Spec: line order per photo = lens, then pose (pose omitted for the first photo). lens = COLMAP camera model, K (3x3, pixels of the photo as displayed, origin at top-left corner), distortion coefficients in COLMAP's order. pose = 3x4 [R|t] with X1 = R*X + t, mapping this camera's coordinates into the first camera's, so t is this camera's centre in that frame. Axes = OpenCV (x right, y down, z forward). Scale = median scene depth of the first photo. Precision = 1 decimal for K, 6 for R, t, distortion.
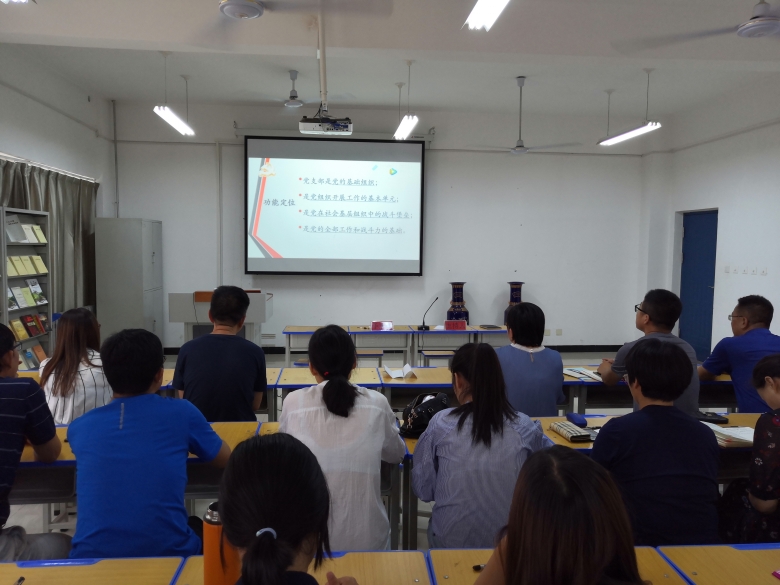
lens RADIAL K [[614.5, 0, 397.5], [0, 614.5, 290.7], [0, 0, 1]] dist [-0.031302, 0.046956]
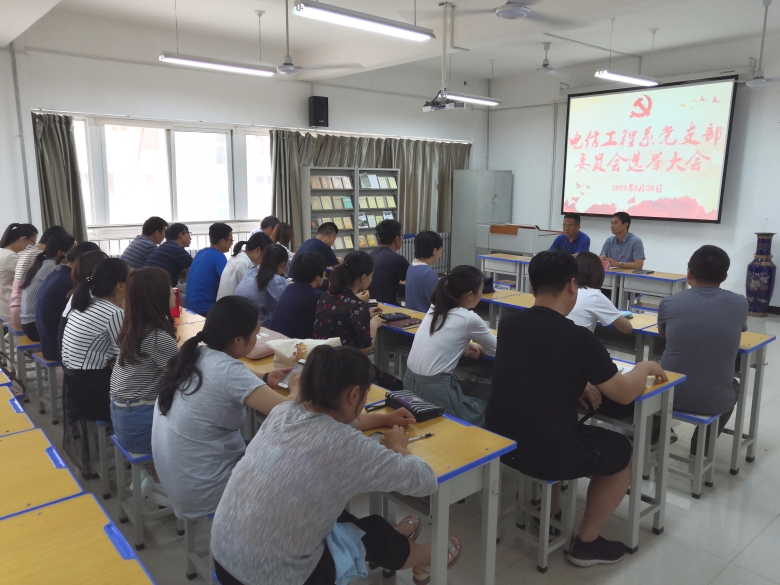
lens RADIAL K [[614.5, 0, 386.8], [0, 614.5, 299.2], [0, 0, 1]] dist [-0.031302, 0.046956]
pose [[0.561440, 0.148269, -0.814127, 0.708111], [-0.059355, 0.988499, 0.139093, -0.012441], [0.825386, -0.029770, 0.563783, 0.059491]]
